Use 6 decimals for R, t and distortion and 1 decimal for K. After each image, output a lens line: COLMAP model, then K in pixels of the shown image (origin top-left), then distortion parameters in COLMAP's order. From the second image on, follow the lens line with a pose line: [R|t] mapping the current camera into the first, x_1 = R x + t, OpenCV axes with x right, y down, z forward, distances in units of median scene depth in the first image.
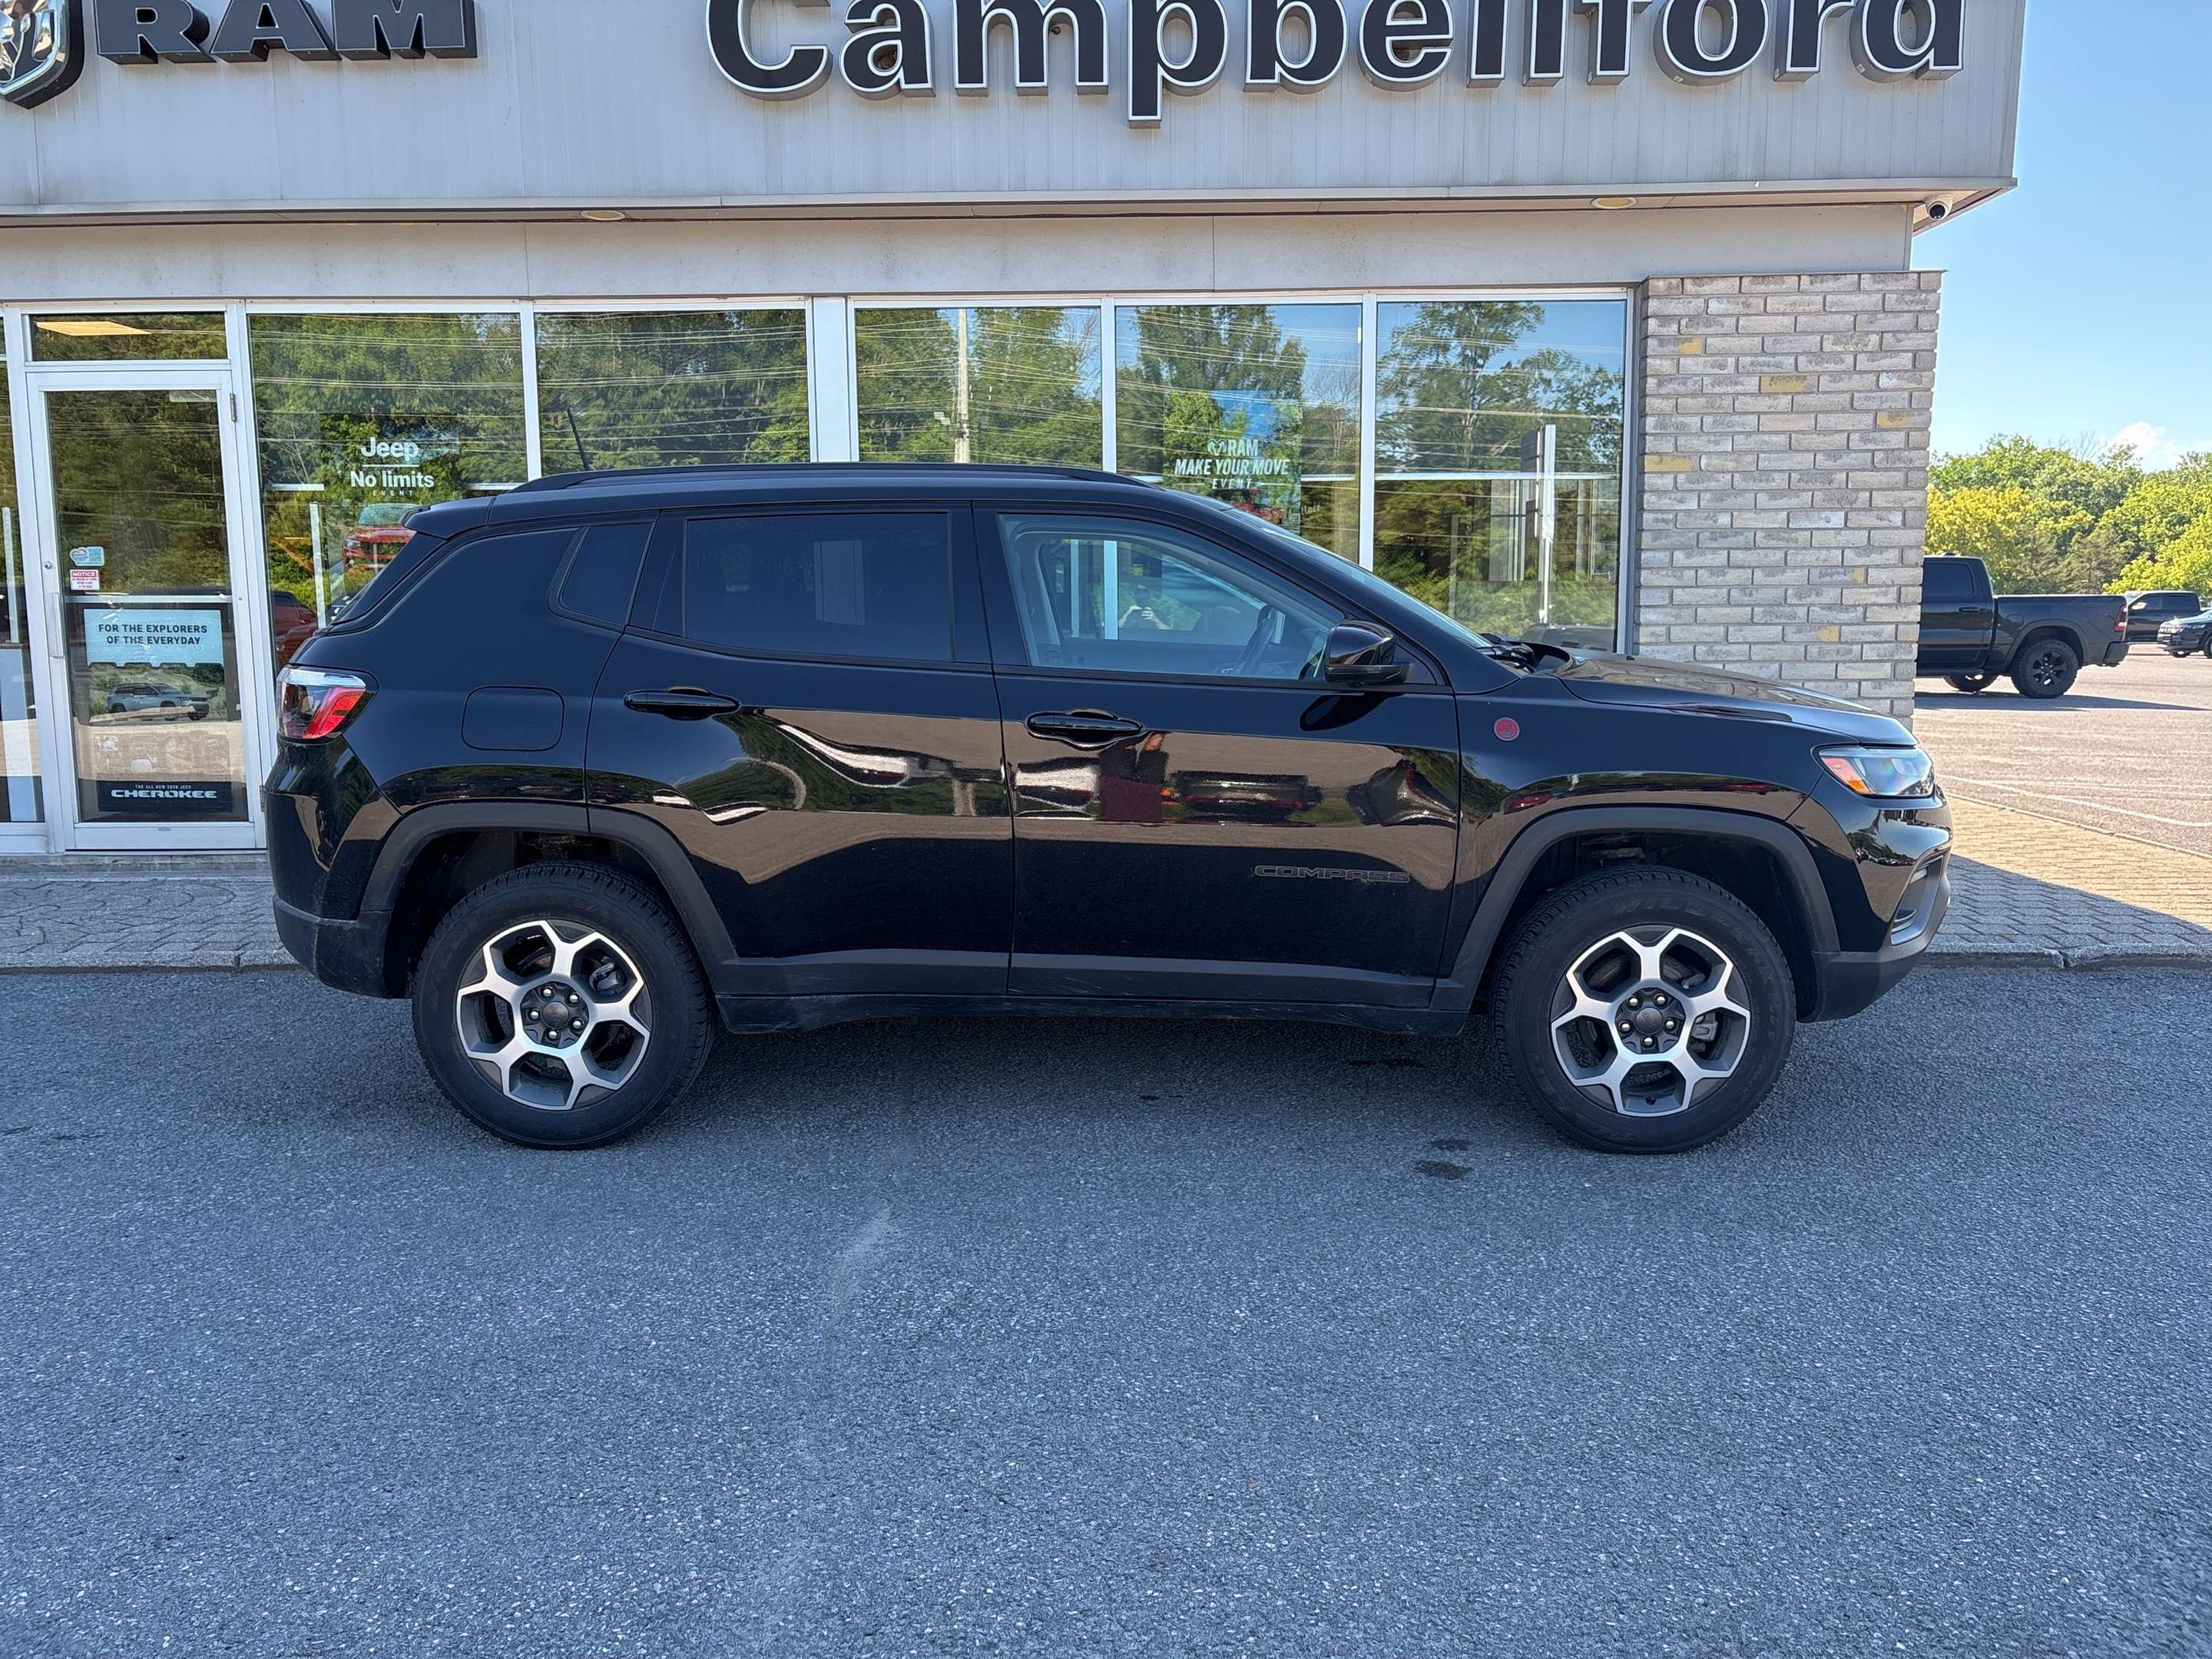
lens RADIAL K [[1677.3, 0, 1102.2], [0, 1677.3, 832.7], [0, 0, 1]] dist [0.027704, -0.021334]
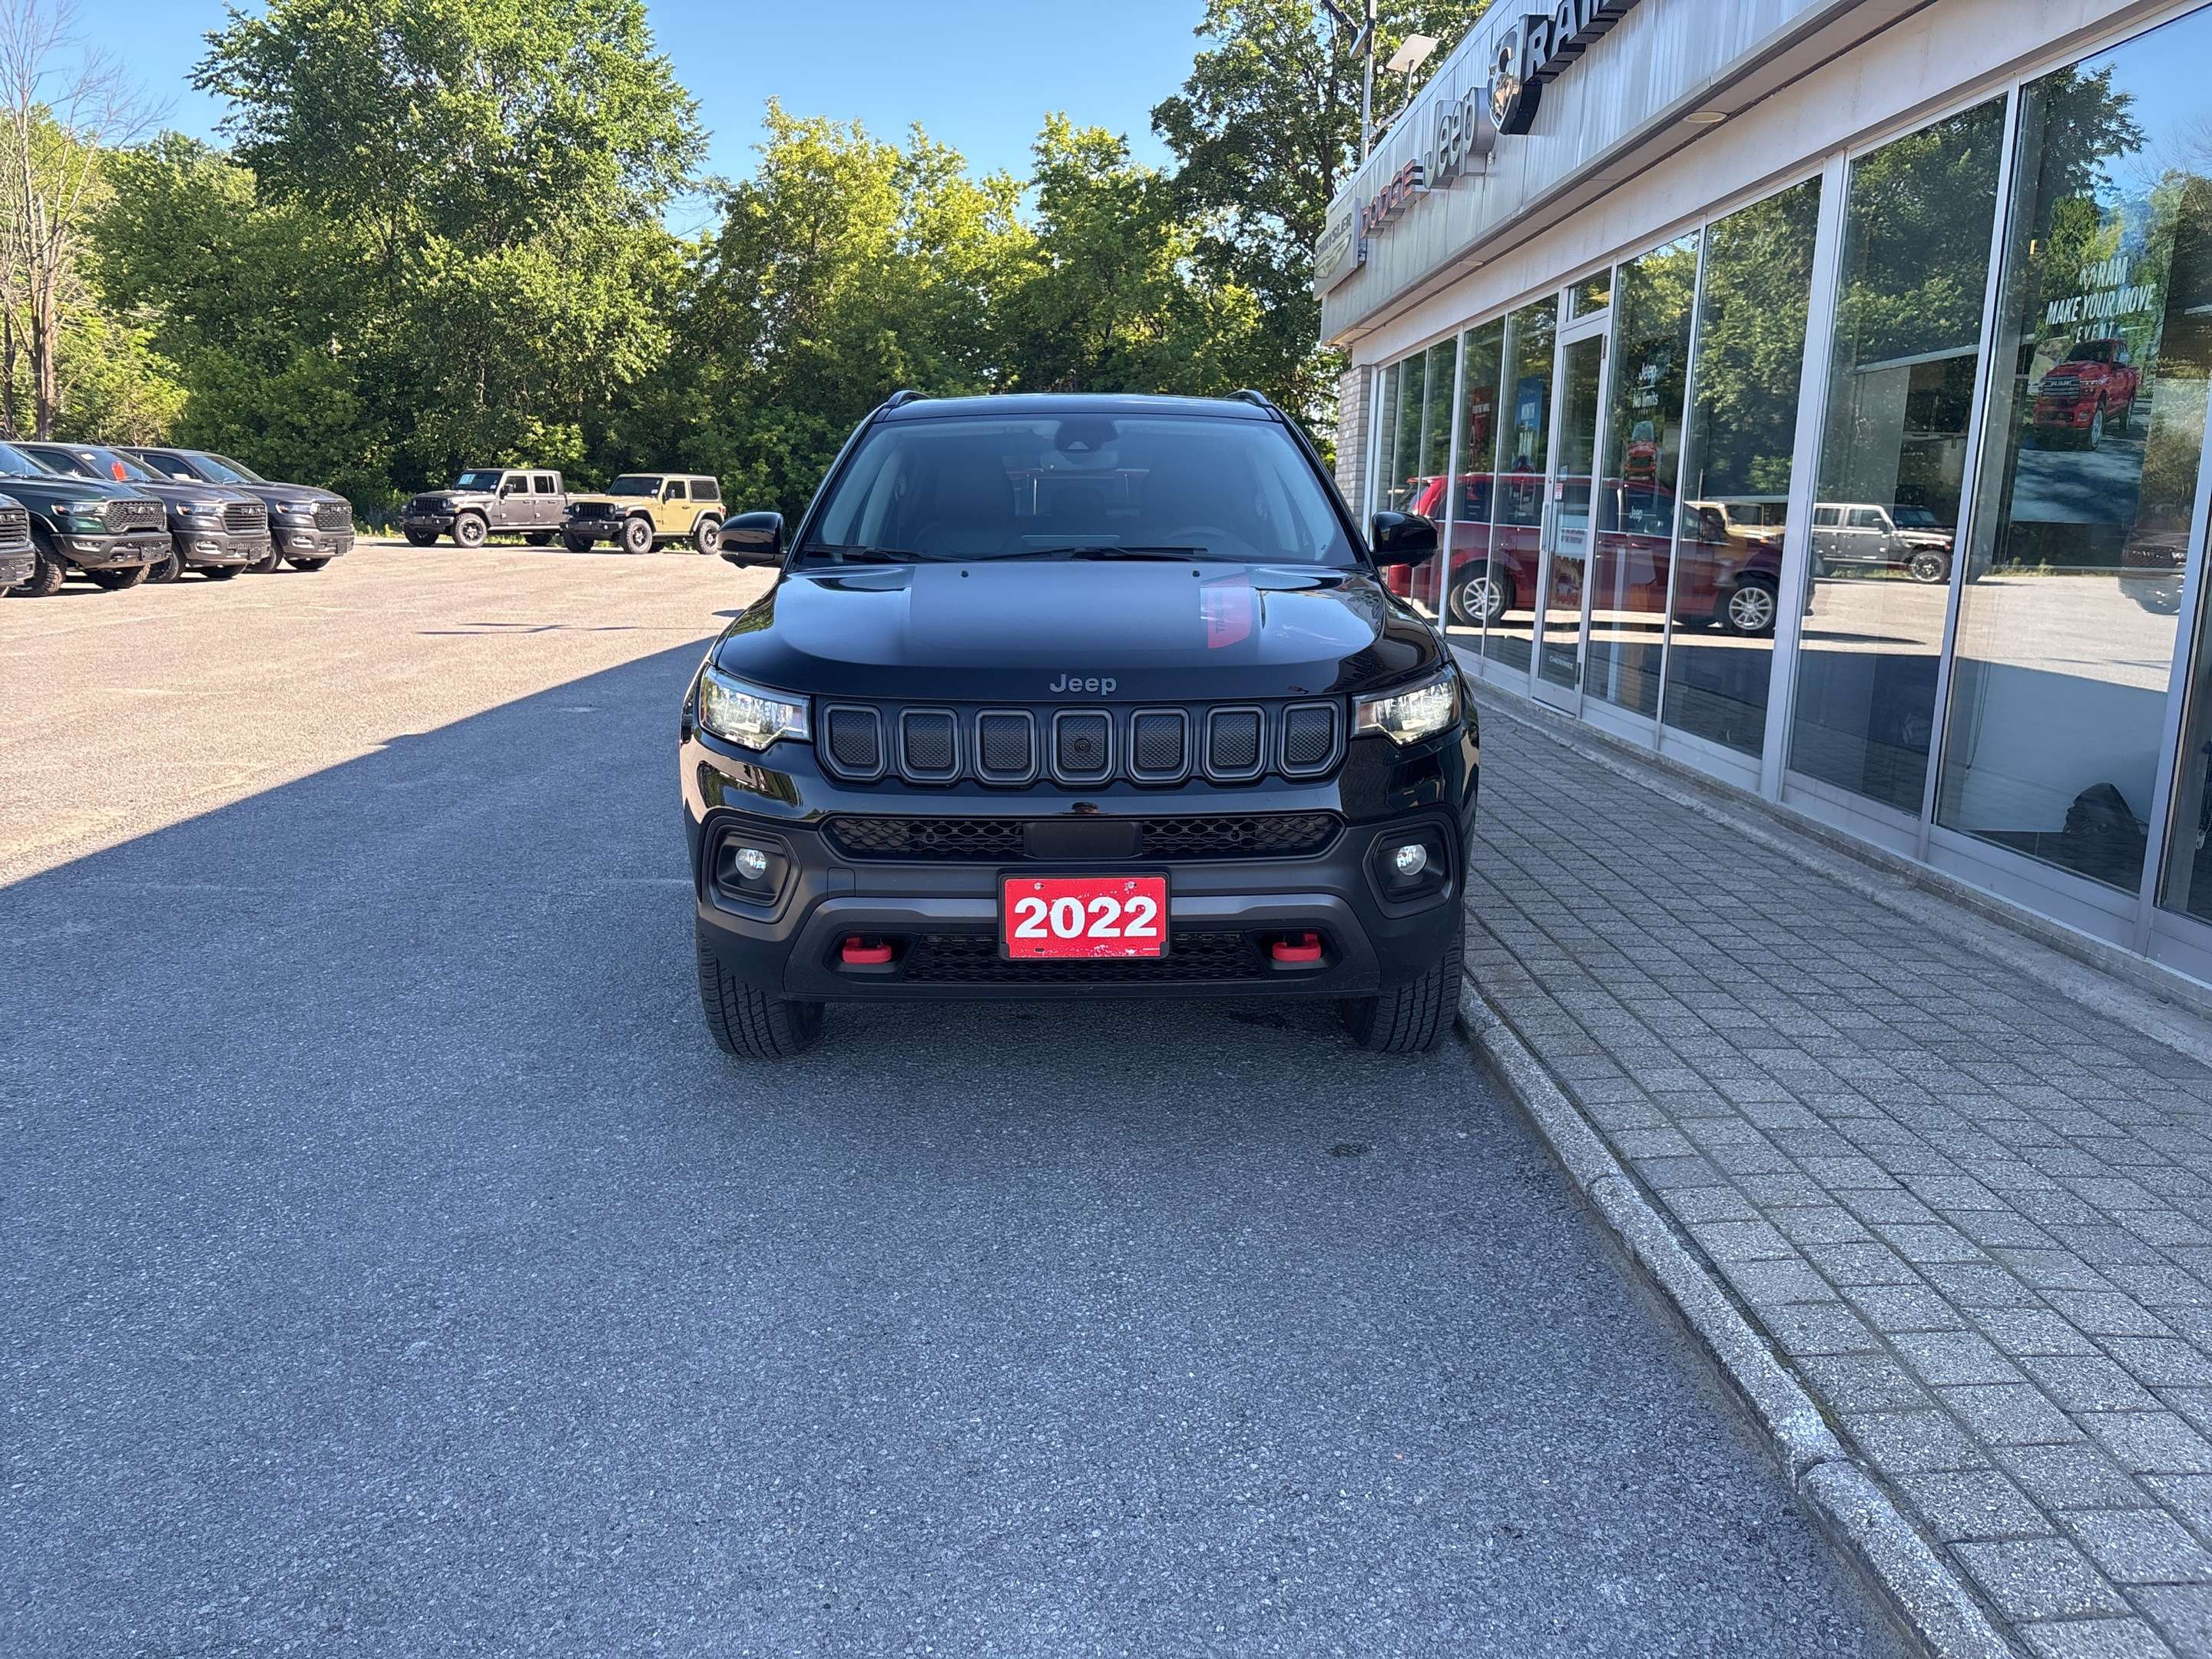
lens RADIAL K [[1677.3, 0, 1101.8], [0, 1677.3, 831.2], [0, 0, 1]] dist [0.027704, -0.021334]
pose [[0.030244, 0.200520, -0.979223, 0.746316], [-0.156465, 0.968543, 0.193501, -0.095816], [0.987220, 0.147362, 0.060667, 0.647502]]
